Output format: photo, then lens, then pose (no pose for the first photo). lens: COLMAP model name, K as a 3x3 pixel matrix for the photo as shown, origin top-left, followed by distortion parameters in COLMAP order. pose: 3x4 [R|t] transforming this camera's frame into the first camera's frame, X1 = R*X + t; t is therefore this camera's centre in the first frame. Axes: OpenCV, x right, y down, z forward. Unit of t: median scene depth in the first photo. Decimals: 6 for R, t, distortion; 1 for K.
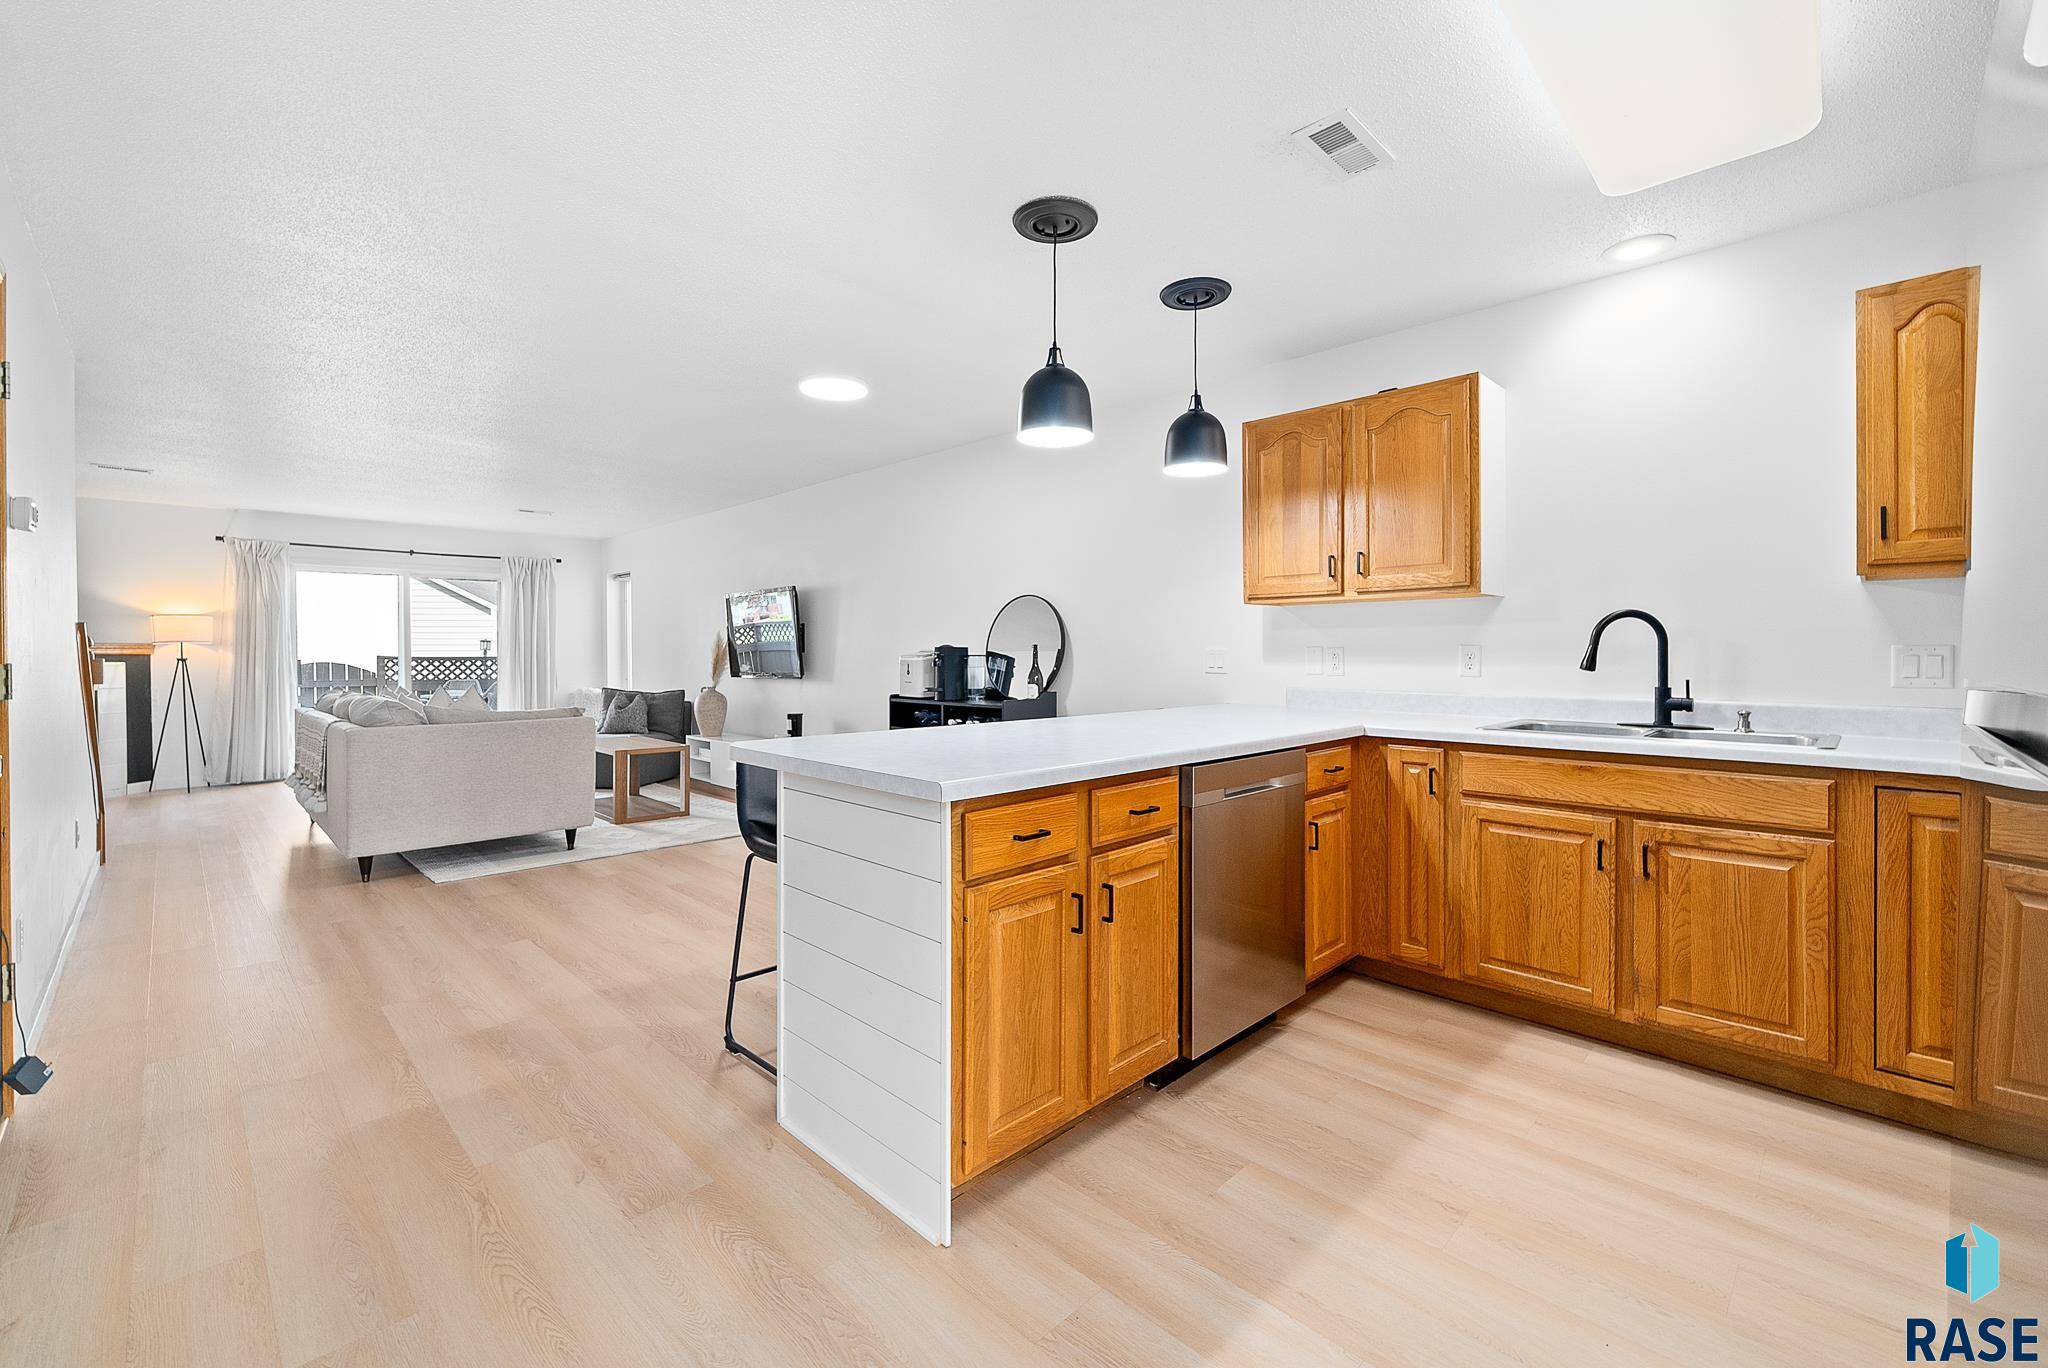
lens RADIAL K [[842.9, 0, 1021.7], [0, 842.9, 656.5], [0, 0, 1]] dist [0.001774, -0.002405]
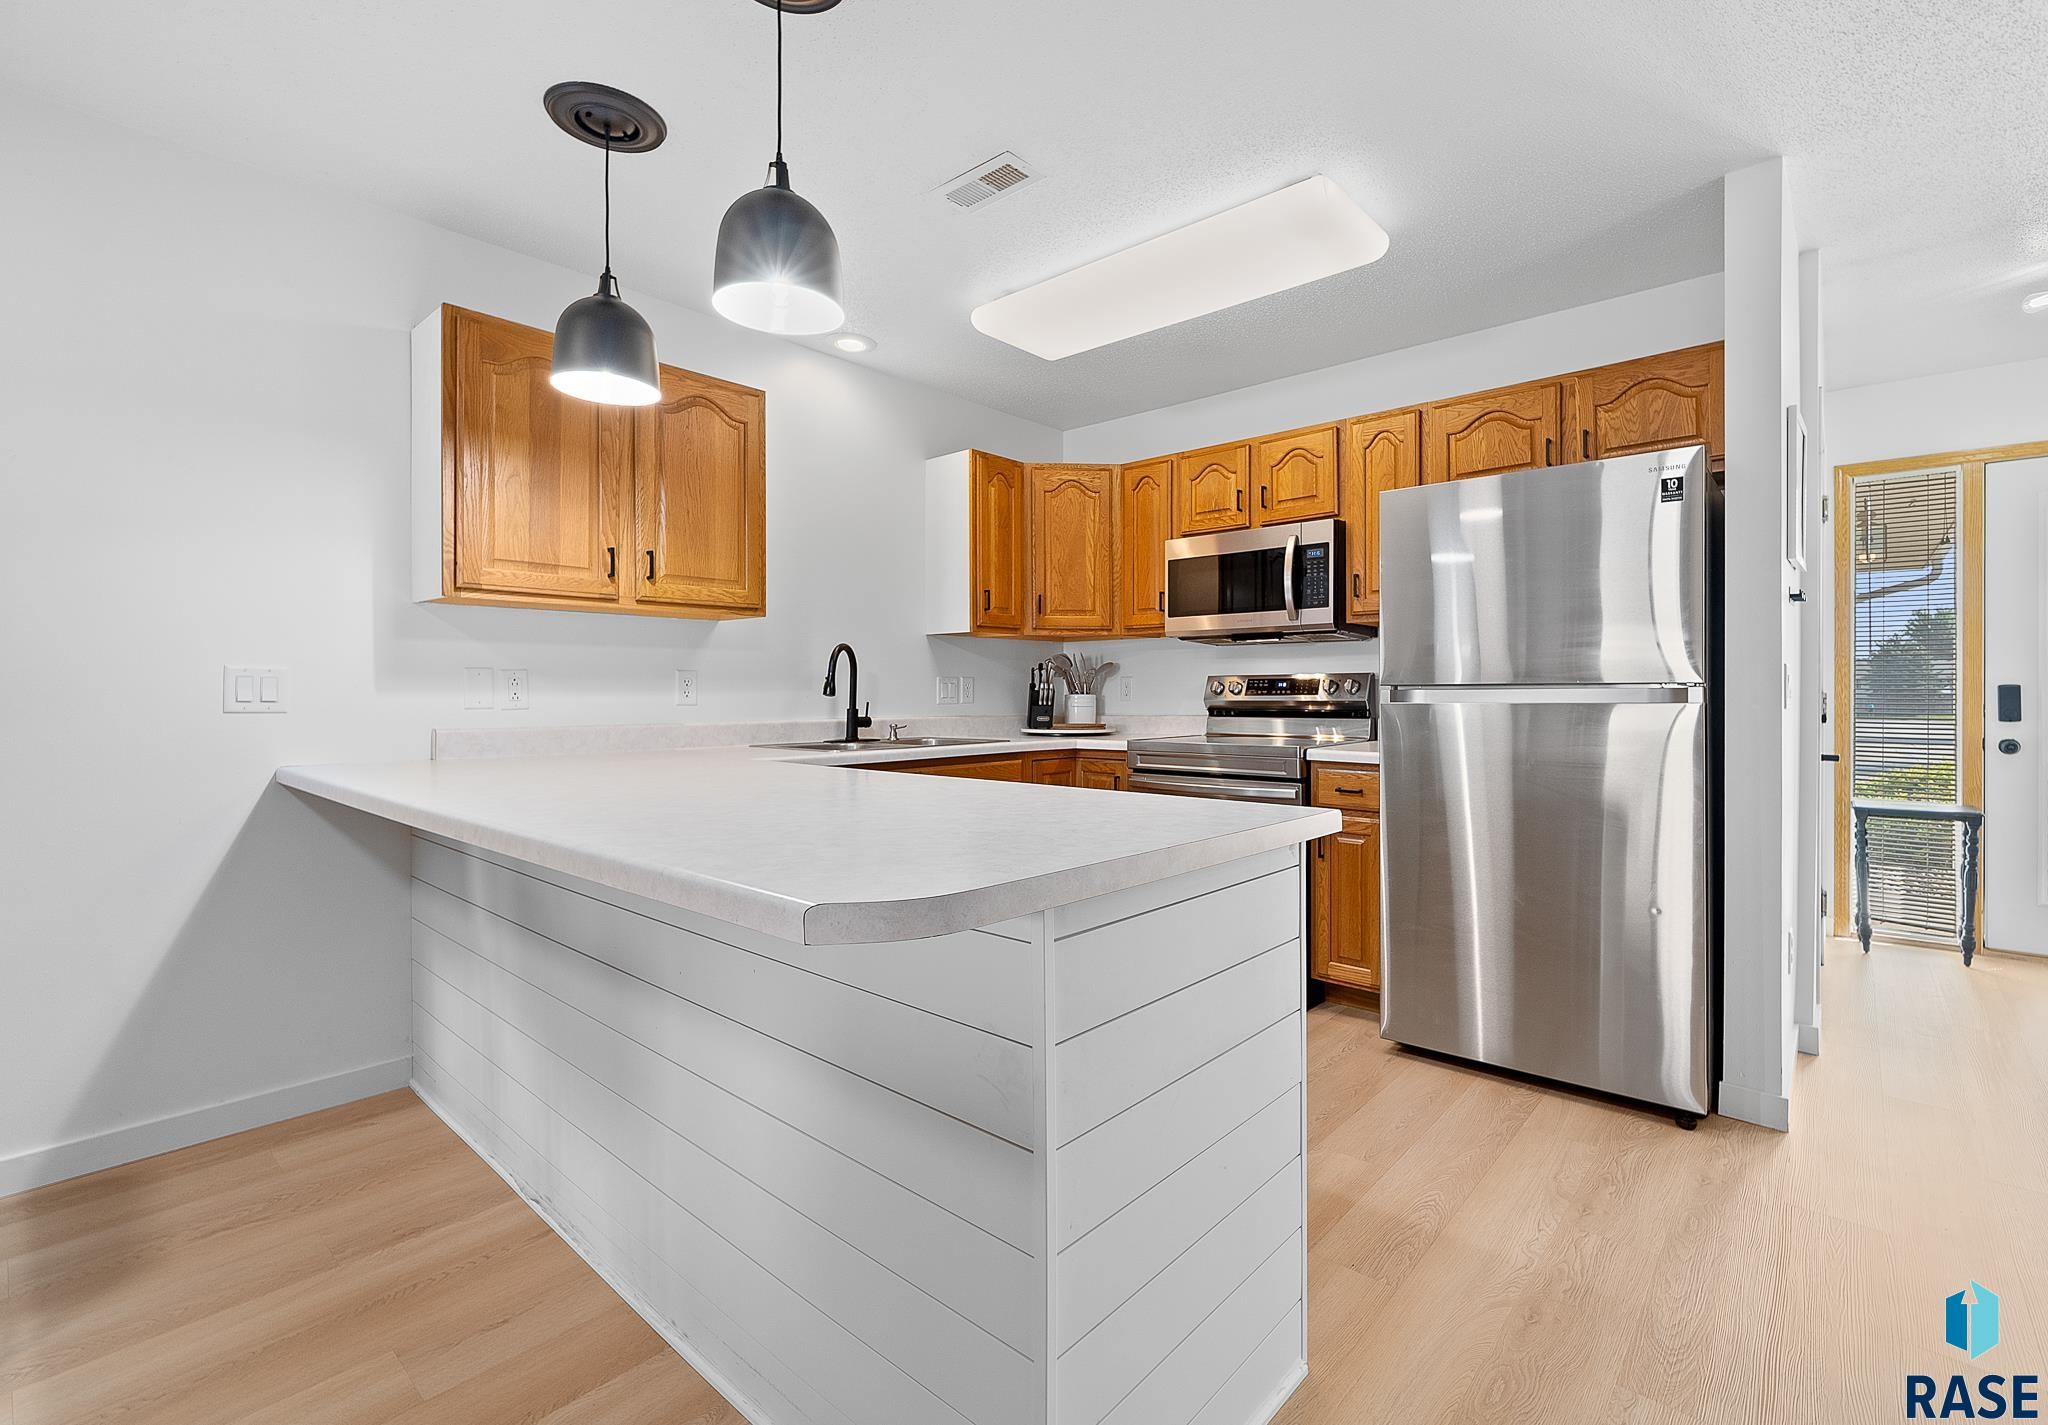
lens RADIAL K [[906.3, 0, 1097.3], [0, 906.3, 696.5], [0, 0, 1]] dist [0.000359, -0.001068]
pose [[-0.092540, -0.004108, 0.995700, -0.631293], [0.004724, 0.999978, 0.004565, 0.016040], [-0.995698, 0.005127, -0.092519, 0.834594]]
